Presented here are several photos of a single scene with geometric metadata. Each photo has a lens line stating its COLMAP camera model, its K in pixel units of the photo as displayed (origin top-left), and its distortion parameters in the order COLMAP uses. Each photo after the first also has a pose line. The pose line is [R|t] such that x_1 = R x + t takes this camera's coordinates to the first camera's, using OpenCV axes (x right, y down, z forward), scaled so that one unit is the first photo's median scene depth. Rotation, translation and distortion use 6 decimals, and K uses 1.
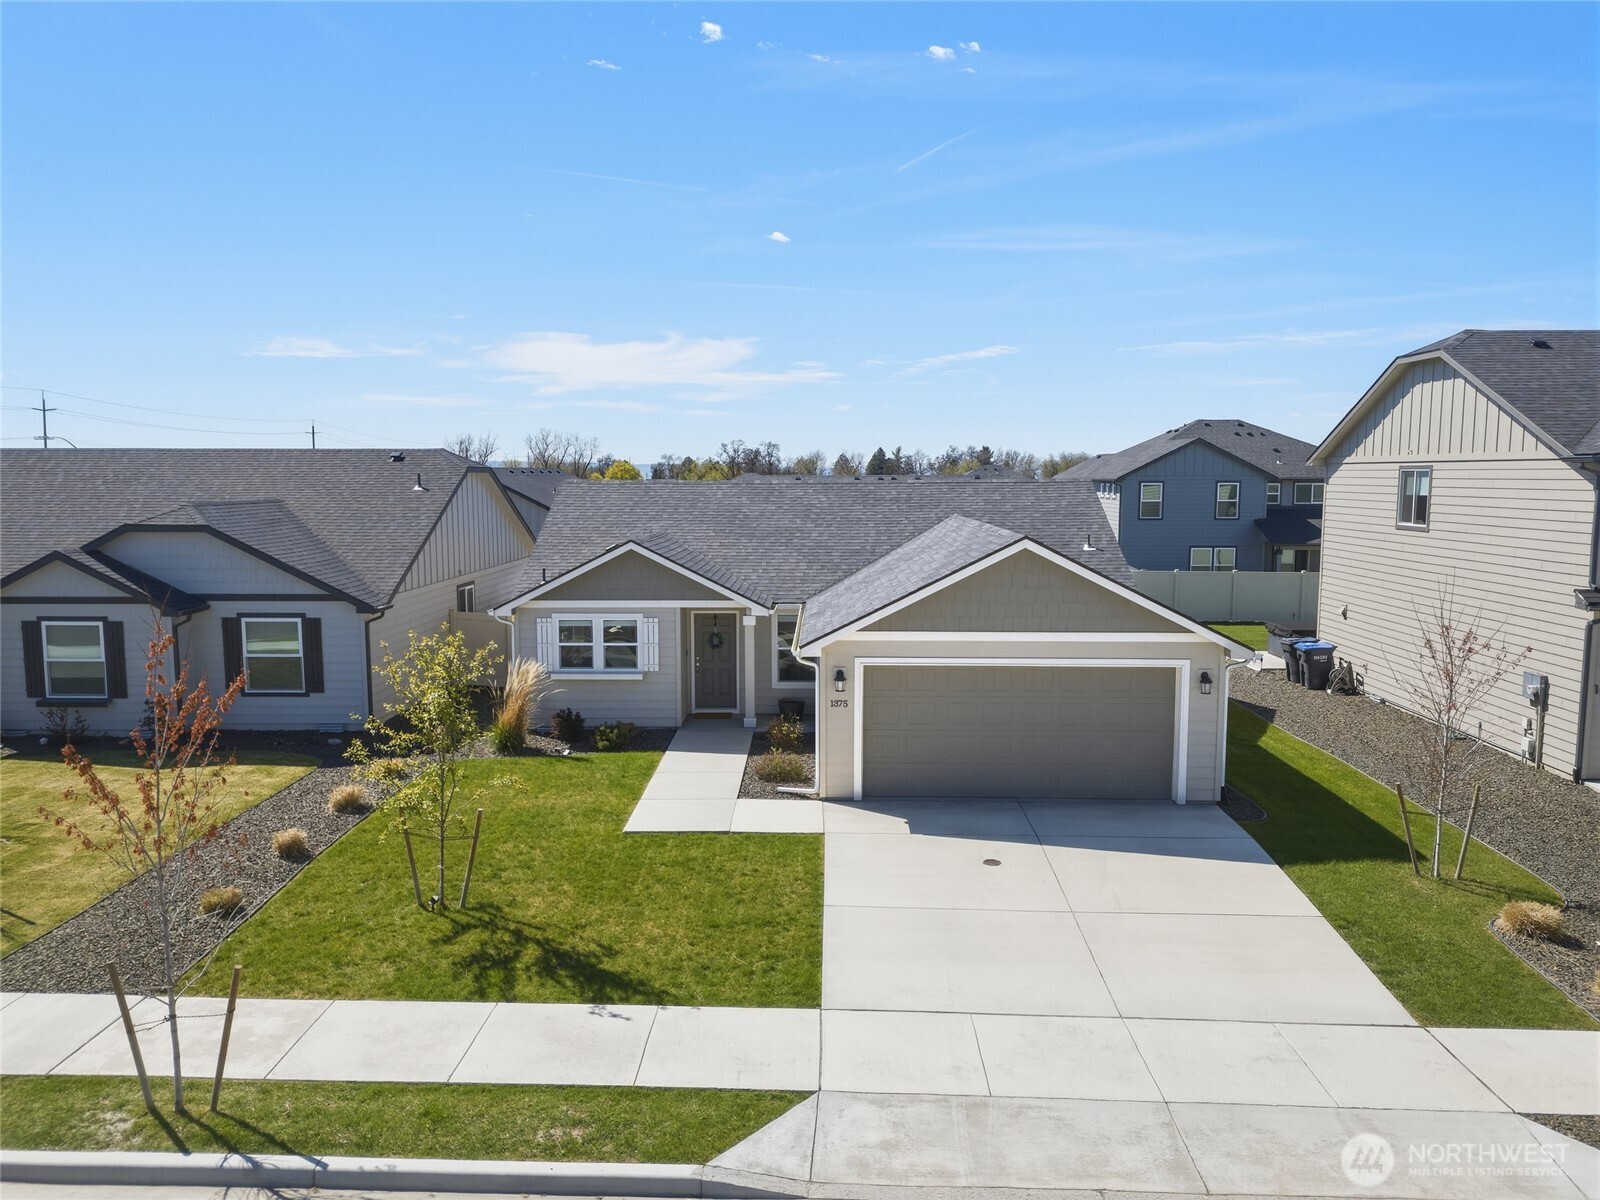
lens RADIAL K [[1133.6, 0, 793.9], [0, 1133.6, 595.9], [0, 0, 1]] dist [0.032526, -0.022473]
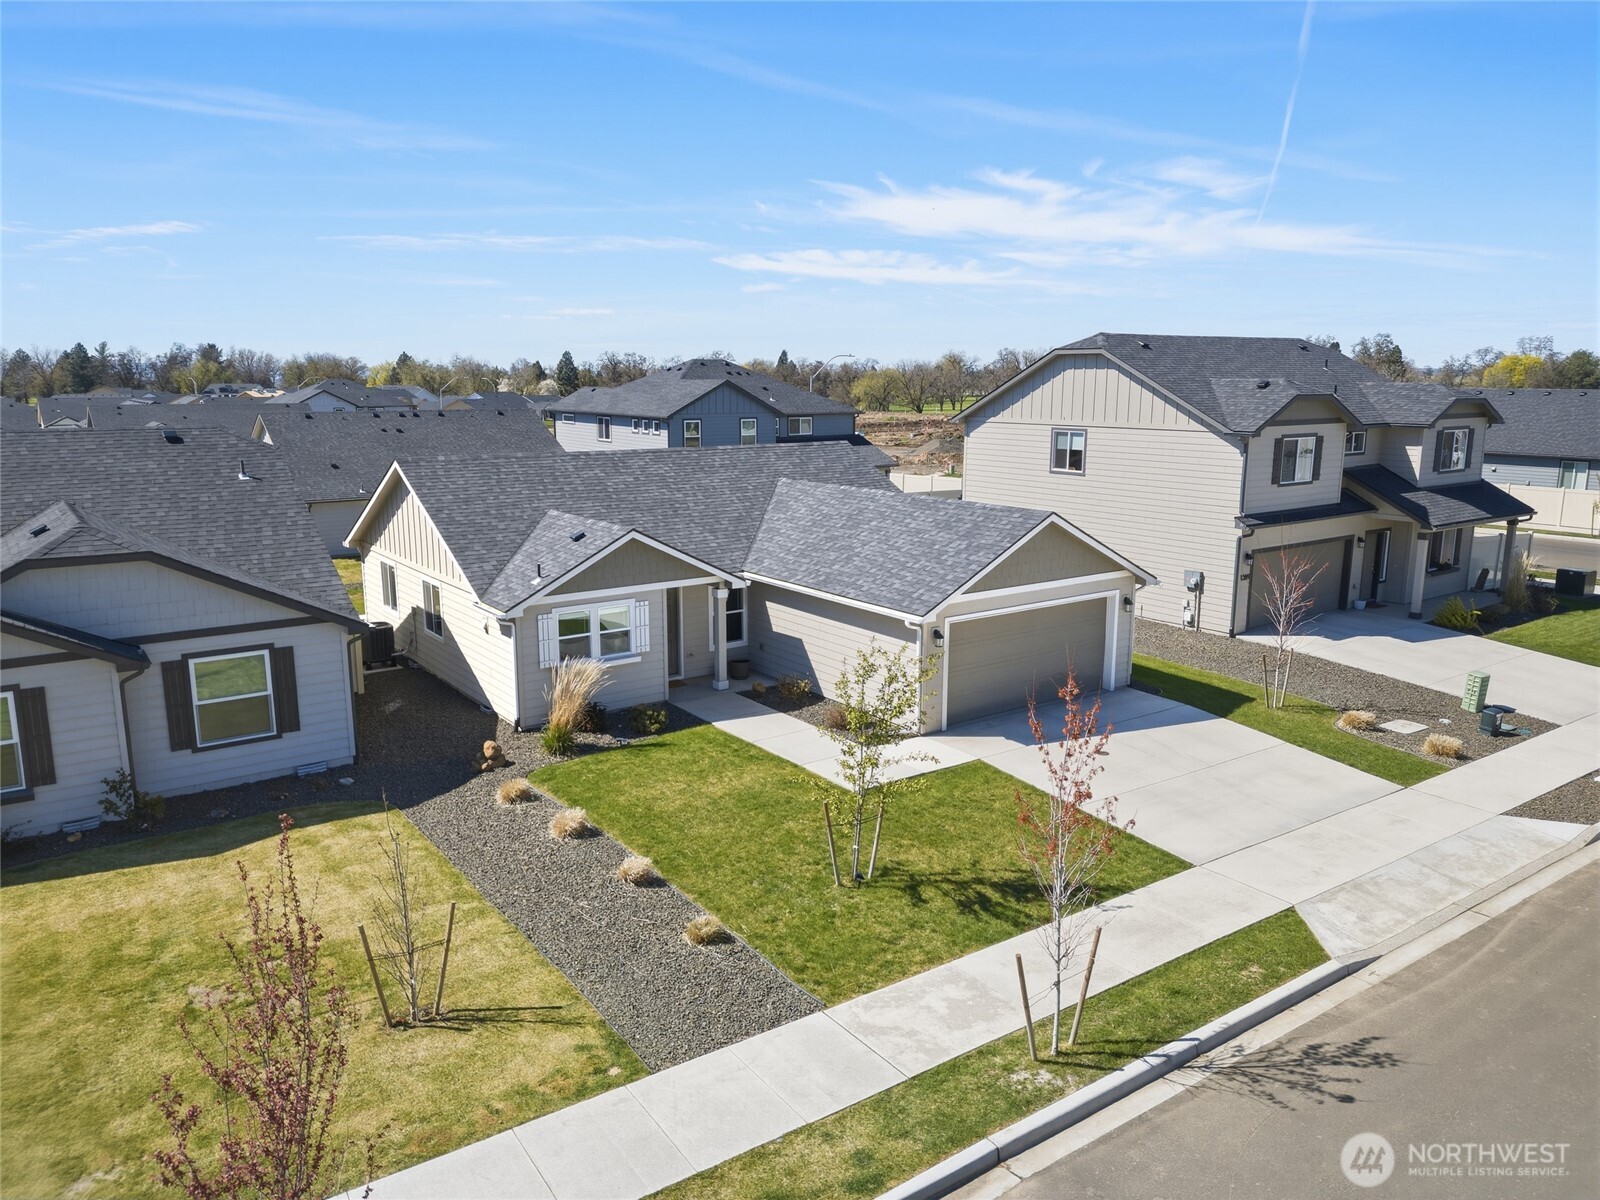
lens RADIAL K [[1133.6, 0, 789.2], [0, 1133.6, 606.0], [0, 0, 1]] dist [0.032526, -0.022473]
pose [[0.794698, -0.120682, 0.594888, -0.671707], [0.063191, 0.991160, 0.116656, -0.093982], [-0.603707, -0.055115, 0.795298, 0.095063]]
